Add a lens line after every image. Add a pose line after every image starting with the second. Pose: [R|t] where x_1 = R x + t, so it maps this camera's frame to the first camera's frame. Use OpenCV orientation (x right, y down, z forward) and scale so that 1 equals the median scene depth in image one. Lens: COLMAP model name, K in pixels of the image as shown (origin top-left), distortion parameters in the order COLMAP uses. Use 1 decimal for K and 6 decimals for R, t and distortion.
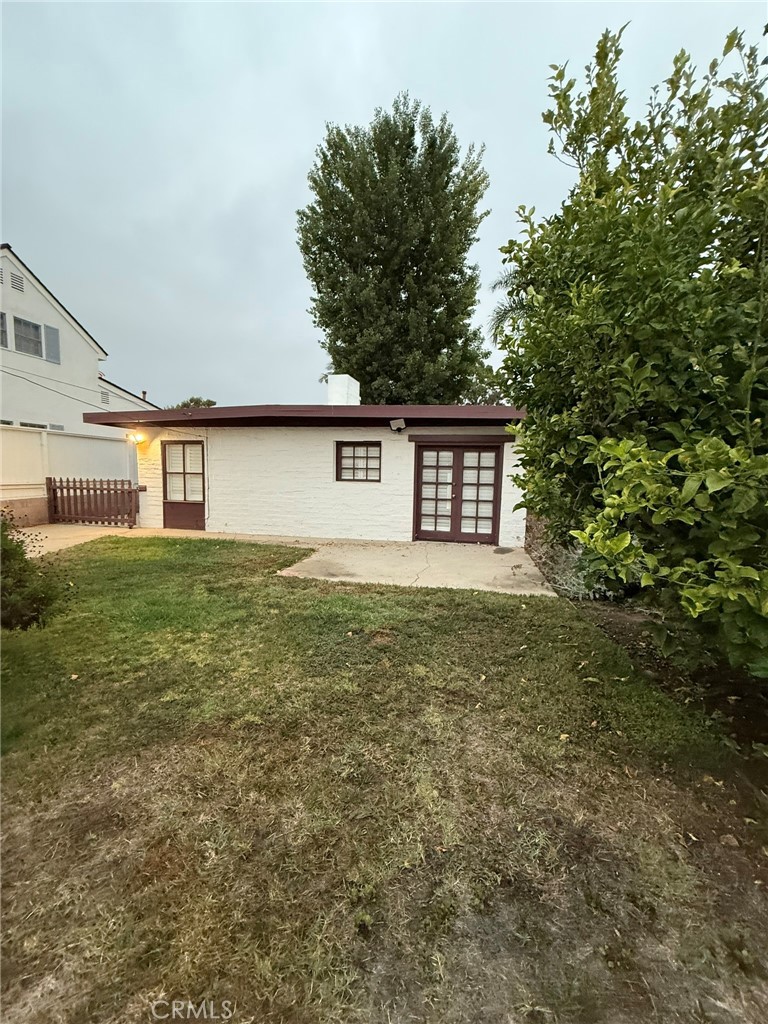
lens RADIAL K [[407.8, 0, 382.8], [0, 407.8, 507.8], [0, 0, 1]] dist [-0.000158, 0.000324]
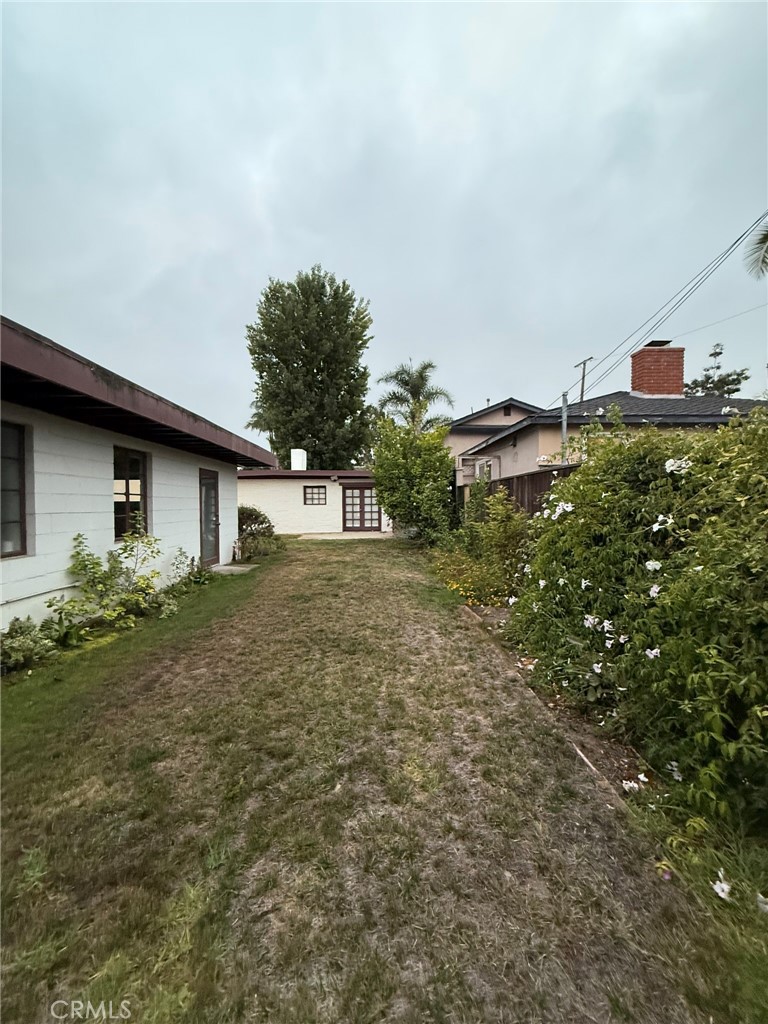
lens RADIAL K [[407.8, 0, 382.8], [0, 407.8, 507.8], [0, 0, 1]] dist [-0.000158, 0.000324]
pose [[0.971193, -0.027519, 0.236701, -0.106413], [0.044760, 0.996696, -0.067773, 0.052501], [-0.234054, 0.076415, 0.969216, -0.535582]]
